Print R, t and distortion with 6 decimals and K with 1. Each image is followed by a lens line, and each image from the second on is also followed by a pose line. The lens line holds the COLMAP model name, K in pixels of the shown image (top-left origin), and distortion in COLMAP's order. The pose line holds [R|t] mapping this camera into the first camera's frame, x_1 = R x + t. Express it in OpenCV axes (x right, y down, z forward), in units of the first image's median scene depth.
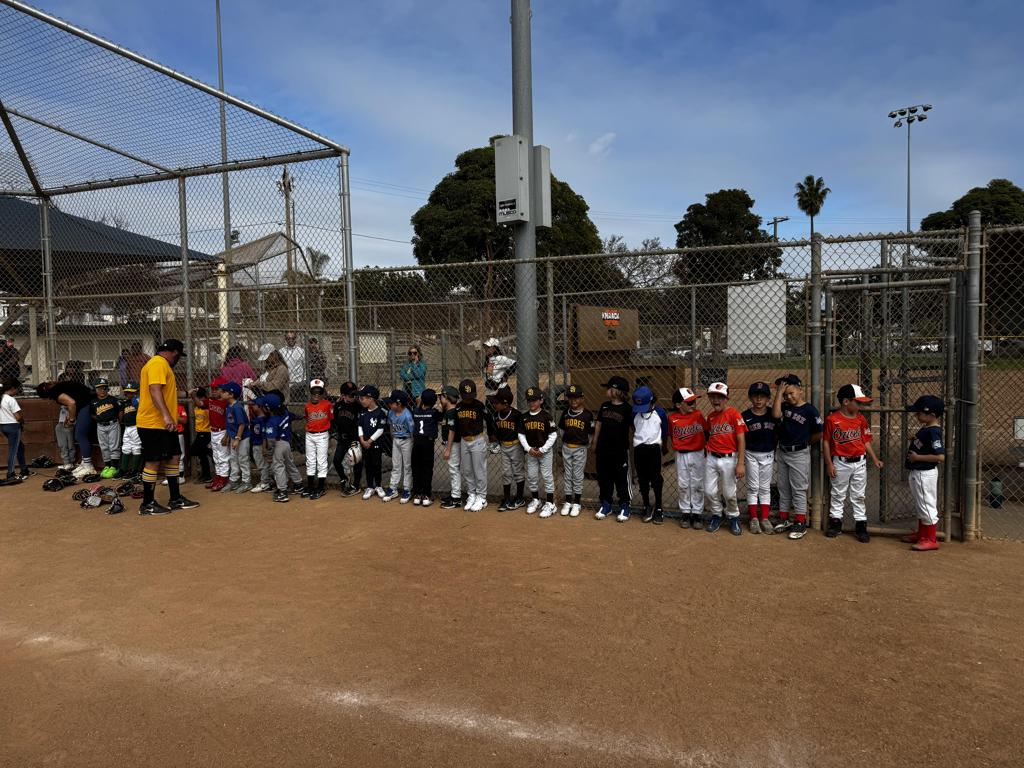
lens RADIAL K [[710.1, 0, 512.0], [0, 710.1, 384.0], [0, 0, 1]] dist [-0.004456, -0.004183]
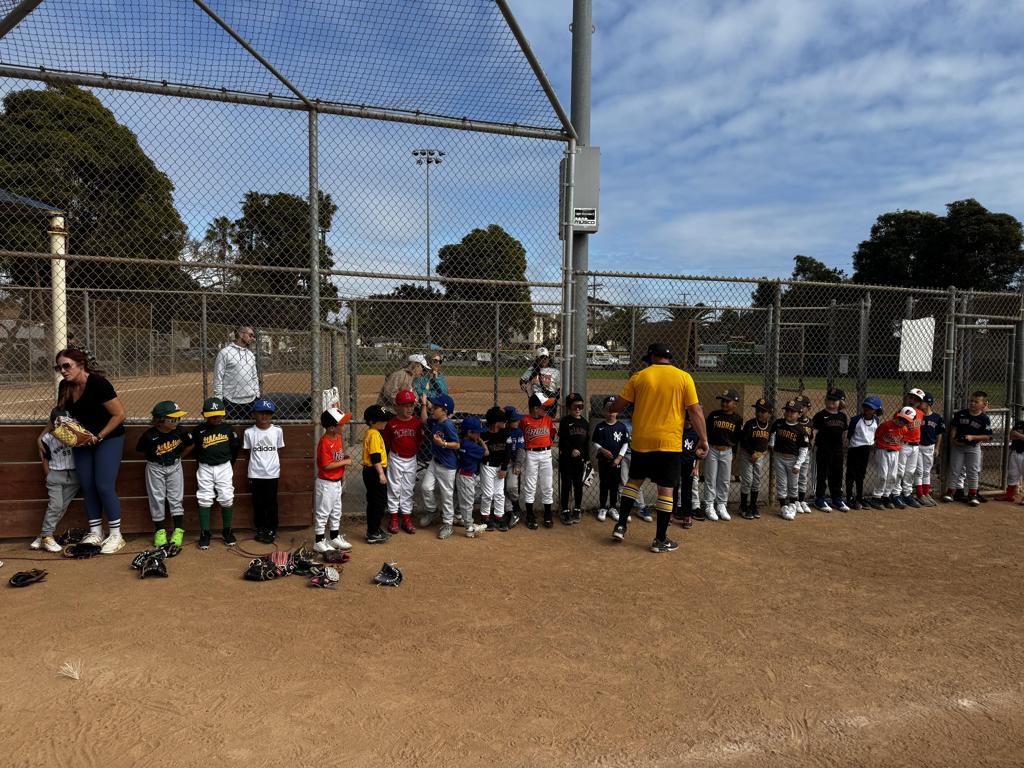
lens RADIAL K [[710.9, 0, 512.0], [0, 710.9, 384.0], [0, 0, 1]] dist [0.002476, -0.001766]
pose [[0.782541, 0.003785, 0.622587, -0.841833], [0.002640, 0.999952, -0.009397, -0.007855], [-0.622593, 0.008997, 0.782494, 0.346177]]
